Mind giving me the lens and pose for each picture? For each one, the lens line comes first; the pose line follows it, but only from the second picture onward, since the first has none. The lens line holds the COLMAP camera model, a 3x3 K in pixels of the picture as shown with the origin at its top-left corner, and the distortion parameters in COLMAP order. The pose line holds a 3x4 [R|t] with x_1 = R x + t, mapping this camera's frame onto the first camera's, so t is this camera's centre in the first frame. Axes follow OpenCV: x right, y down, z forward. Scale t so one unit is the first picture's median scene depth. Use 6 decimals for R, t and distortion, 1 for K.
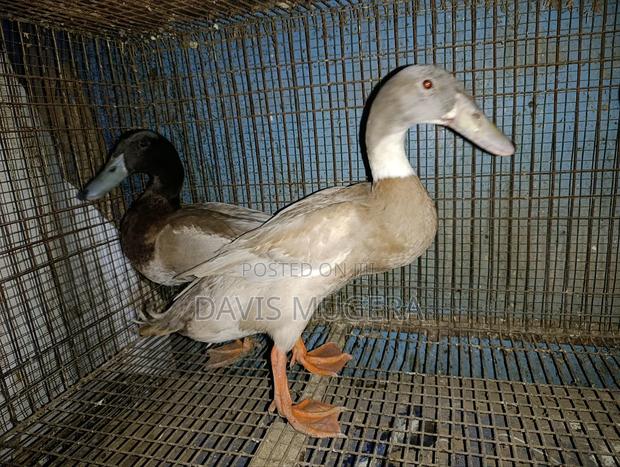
lens RADIAL K [[440.2, 0, 308.1], [0, 440.2, 235.0], [0, 0, 1]] dist [0.007315, -0.025293]
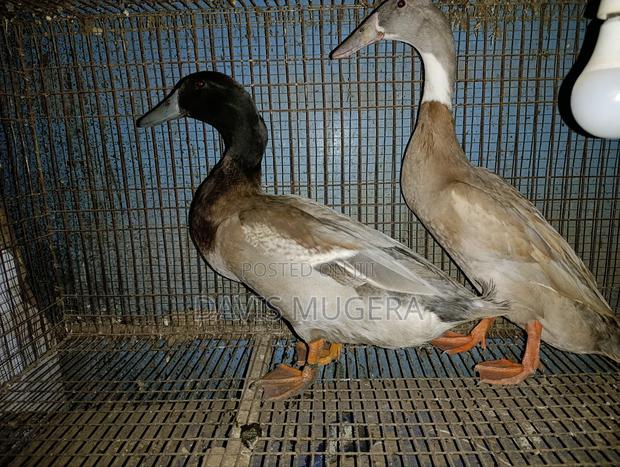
lens RADIAL K [[440.2, 0, 310.1], [0, 440.2, 232.1], [0, 0, 1]] dist [0.007315, -0.025293]
pose [[0.964951, -0.009718, 0.262248, -0.090304], [0.020897, 0.998986, -0.039872, 0.020735], [-0.261595, 0.043955, 0.964176, 0.052474]]
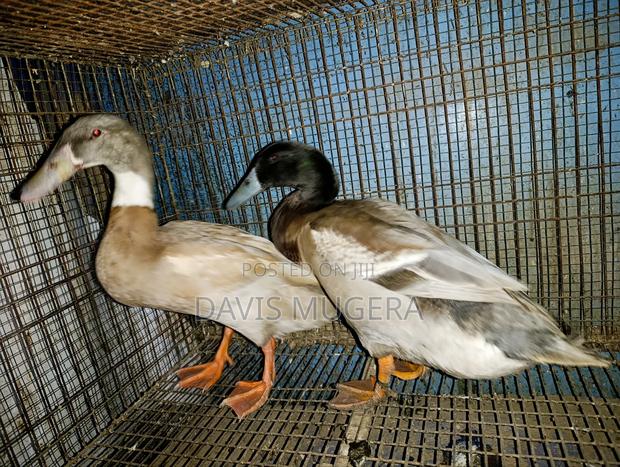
lens RADIAL K [[440.2, 0, 307.5], [0, 440.2, 226.1], [0, 0, 1]] dist [0.007315, -0.025293]
pose [[0.995795, -0.075981, -0.051178, -0.014311], [0.074587, 0.996804, -0.028621, -0.035154], [0.053189, 0.024683, 0.998279, 0.057282]]
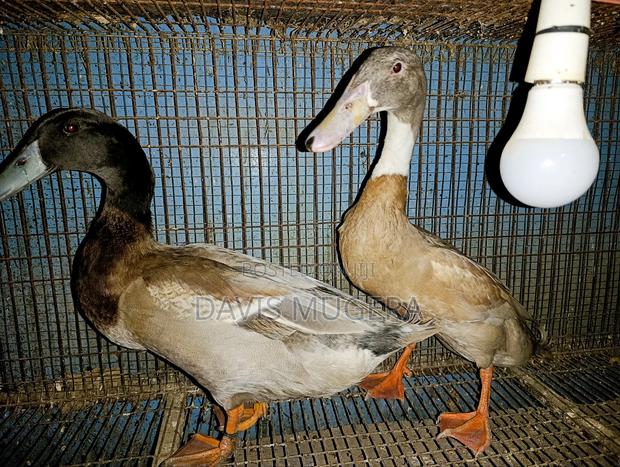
lens RADIAL K [[440.2, 0, 311.3], [0, 440.2, 233.2], [0, 0, 1]] dist [0.007315, -0.025293]
pose [[0.901921, -0.023806, 0.431244, -0.060365], [0.050616, 0.997425, -0.050799, -0.061263], [-0.428924, 0.067644, 0.900804, 0.117441]]
